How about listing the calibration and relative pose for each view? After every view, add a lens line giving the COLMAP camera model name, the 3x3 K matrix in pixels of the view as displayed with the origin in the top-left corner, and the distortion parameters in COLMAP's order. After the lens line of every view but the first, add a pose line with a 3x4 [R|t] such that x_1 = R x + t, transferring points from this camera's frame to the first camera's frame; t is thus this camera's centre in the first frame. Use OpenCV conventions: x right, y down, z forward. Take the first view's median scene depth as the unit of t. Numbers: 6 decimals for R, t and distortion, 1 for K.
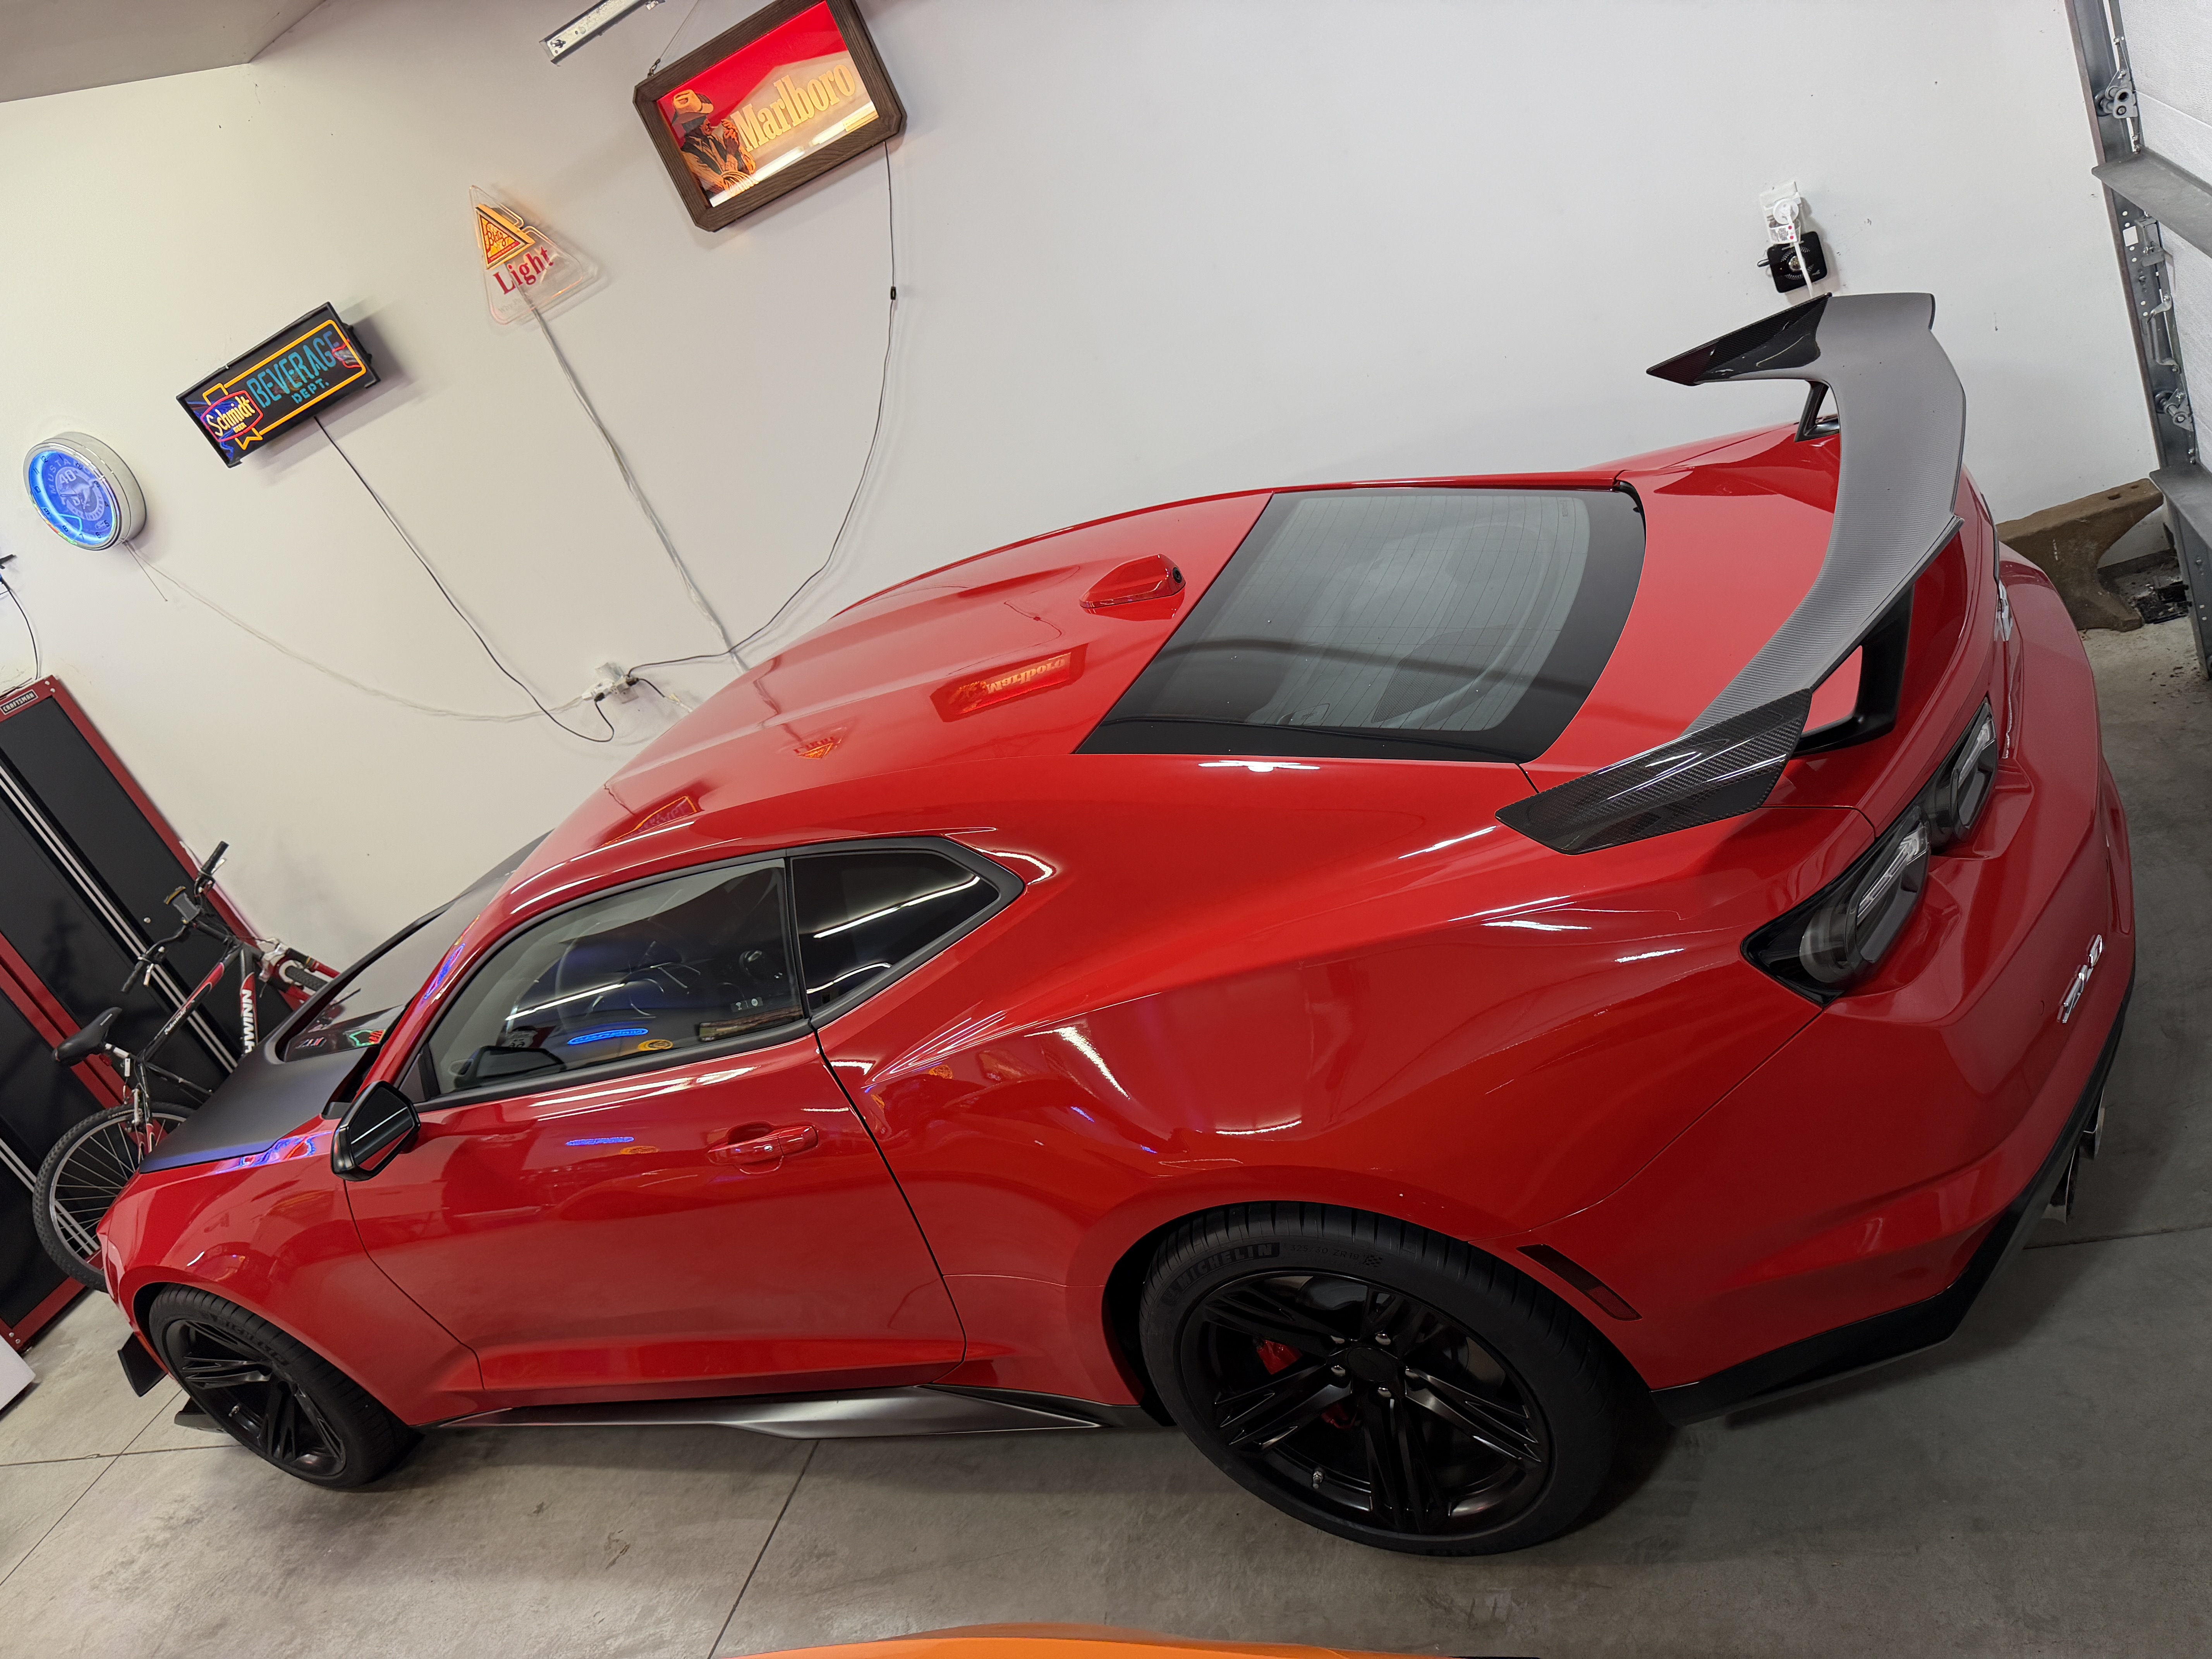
lens RADIAL K [[1603.0, 0, 1106.0], [0, 1603.0, 829.5], [0, 0, 1]] dist [-0.007309, -0.003020]
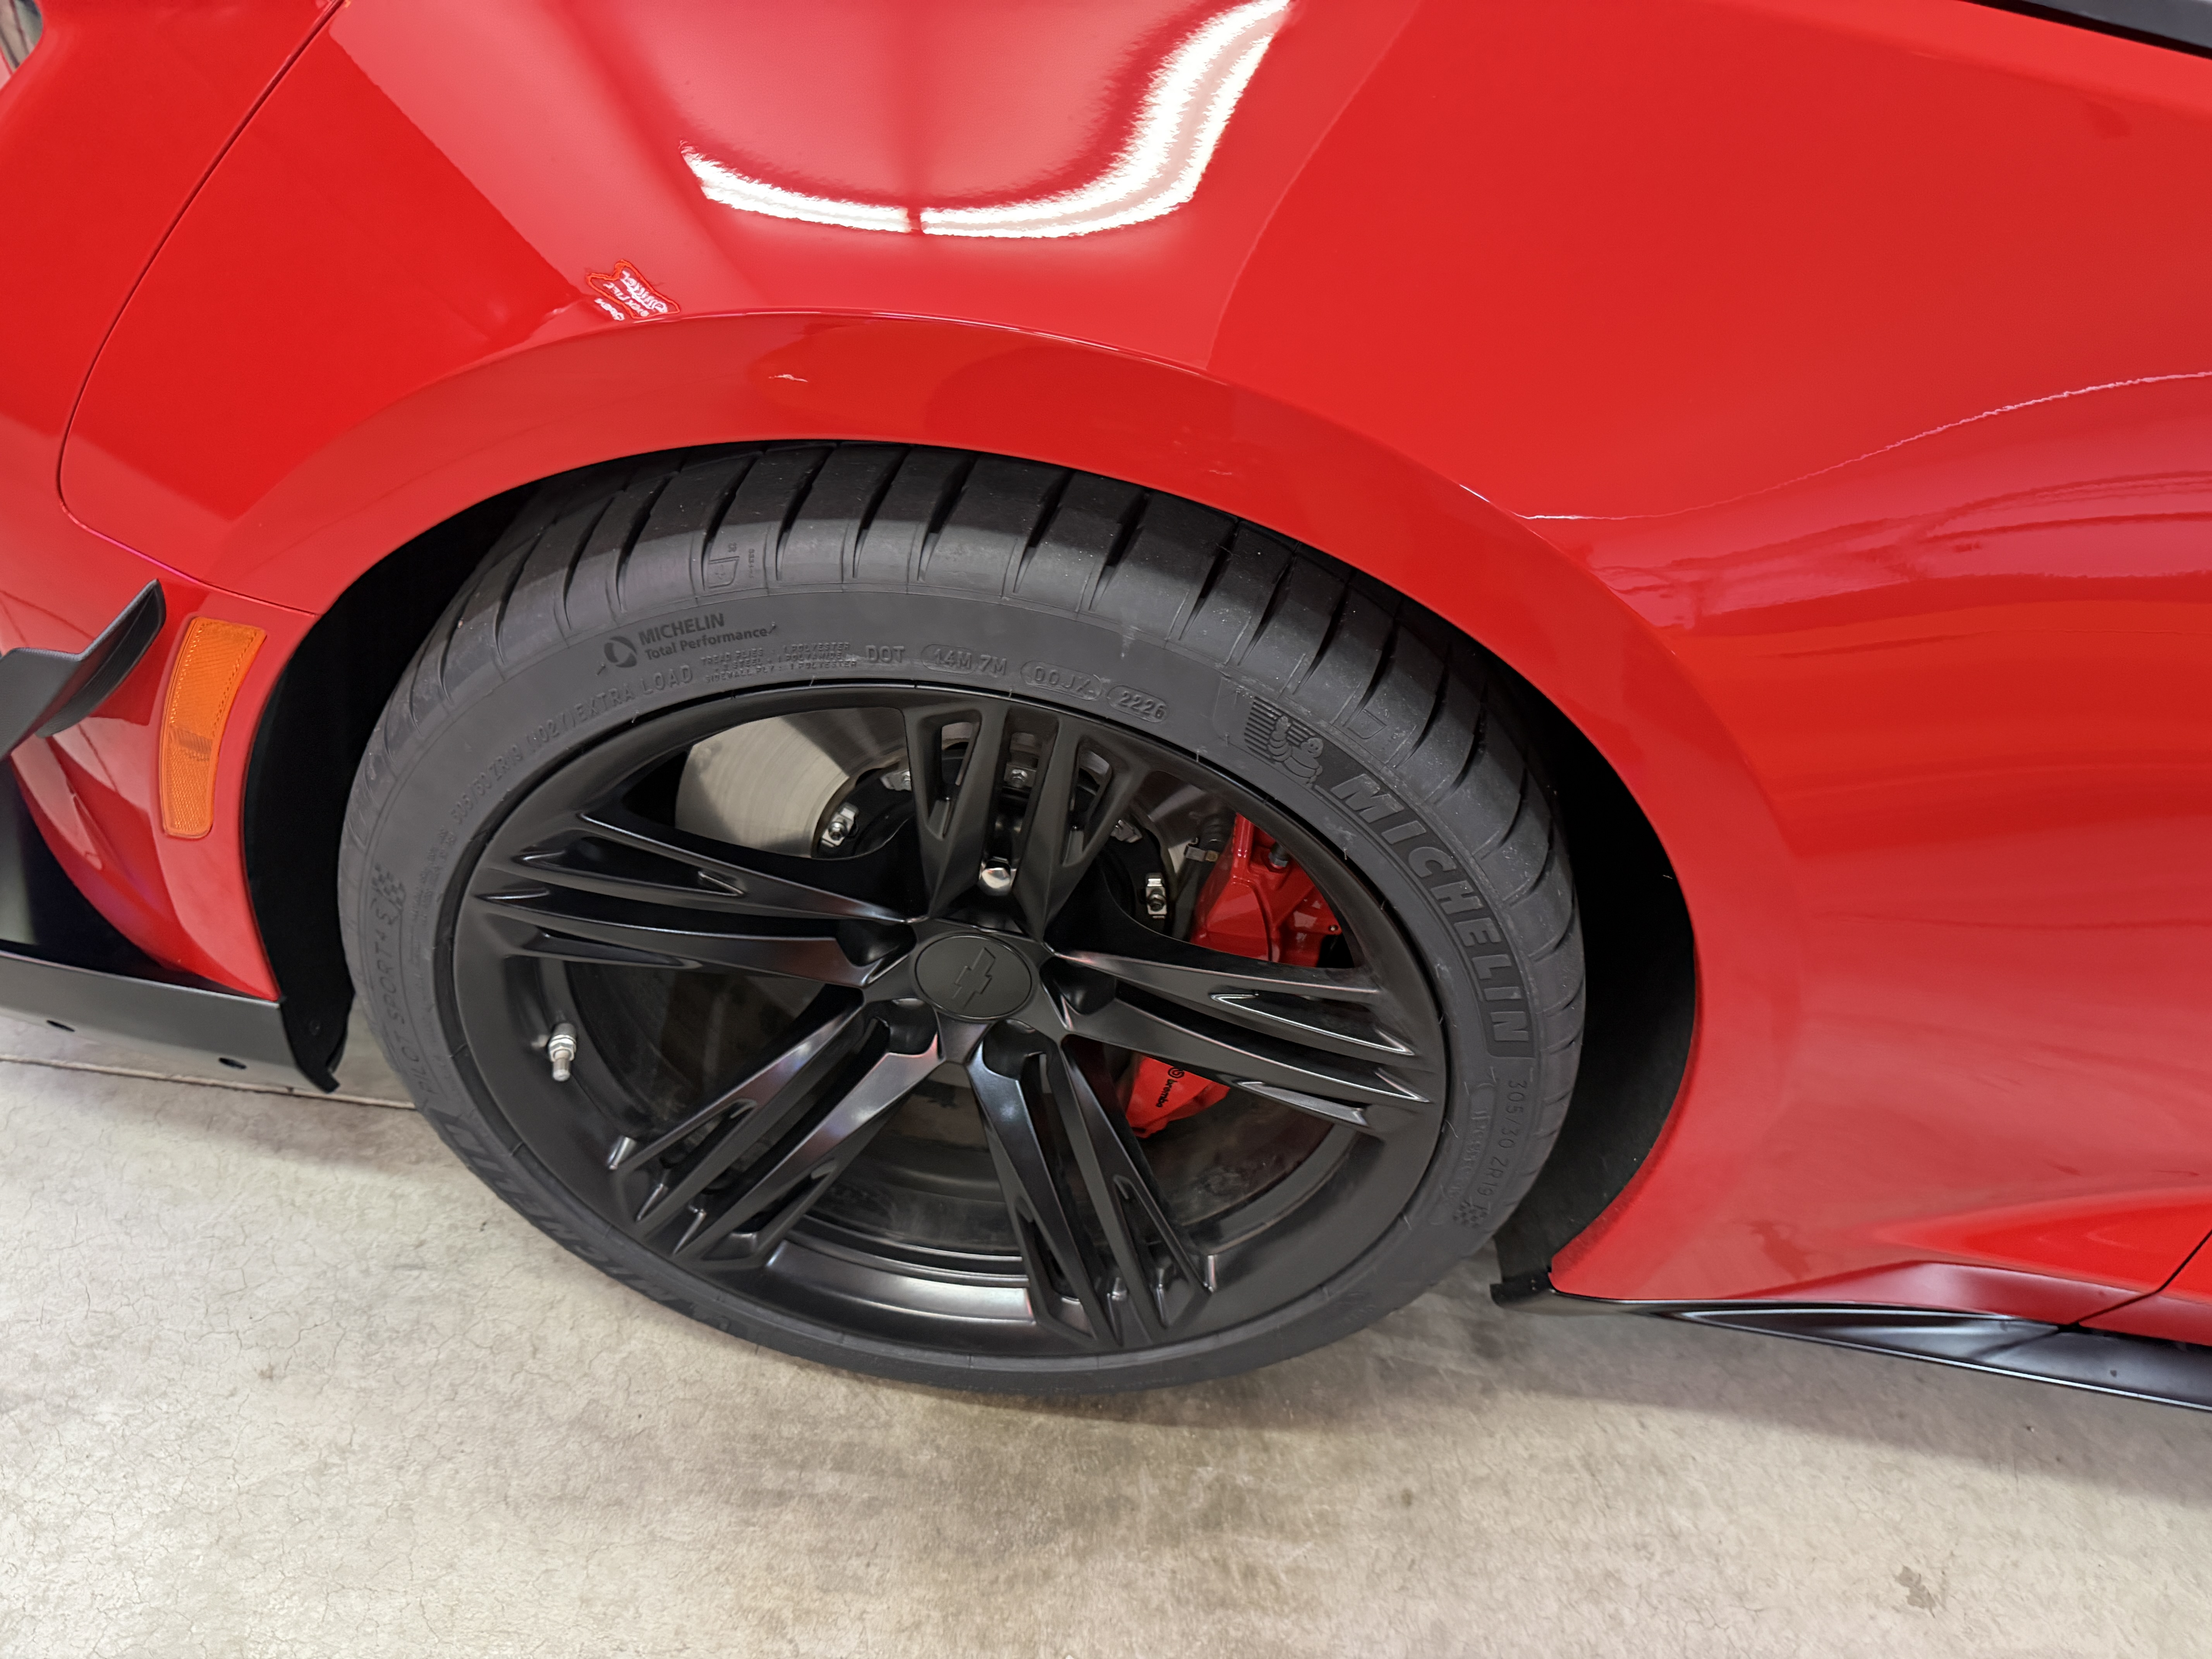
lens RADIAL K [[1603.0, 0, 1106.0], [0, 1603.0, 829.5], [0, 0, 1]] dist [-0.007309, -0.003020]
pose [[0.738544, 0.237026, 0.631167, -0.732045], [-0.406093, 0.903684, 0.135812, 0.310783], [-0.538184, -0.356615, 0.763664, 0.907628]]
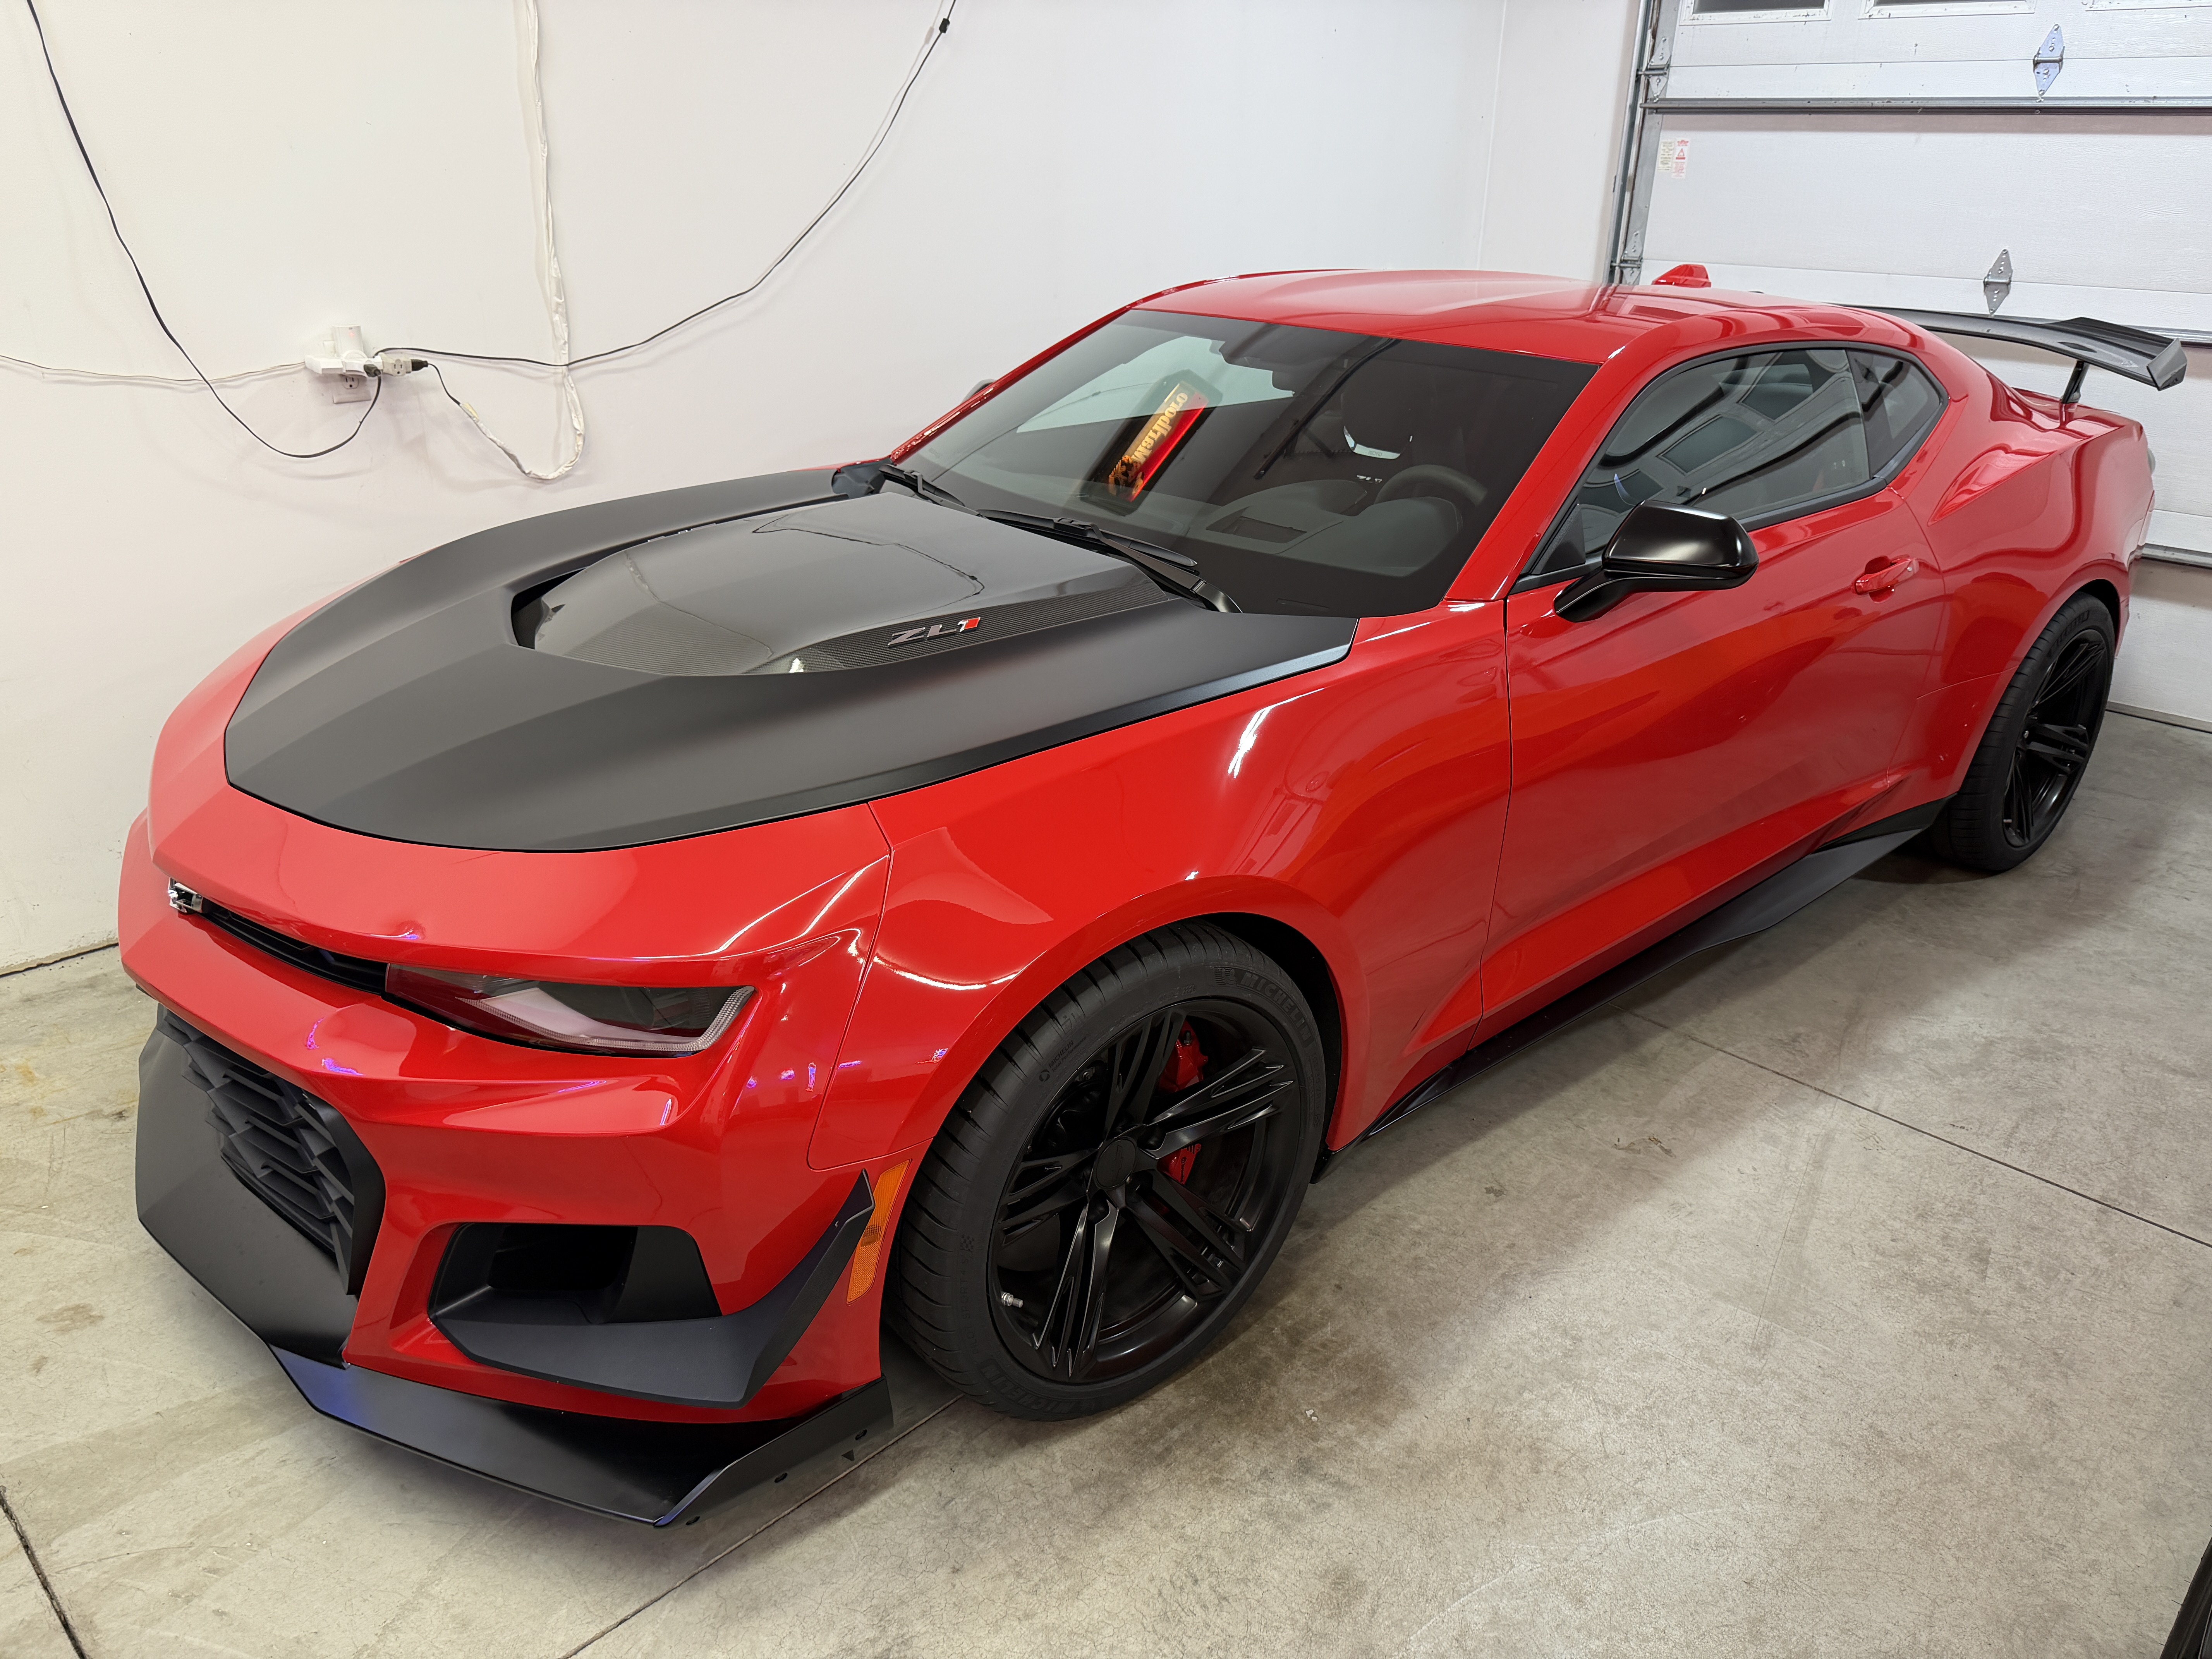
lens RADIAL K [[1591.9, 0, 1112.3], [0, 1591.9, 819.6], [0, 0, 1]] dist [0.019428, -0.036342]
pose [[0.370710, 0.088240, 0.924547, -1.141347], [0.183906, 0.968791, -0.166202, 0.351966], [-0.910359, 0.231643, 0.342913, 0.879550]]
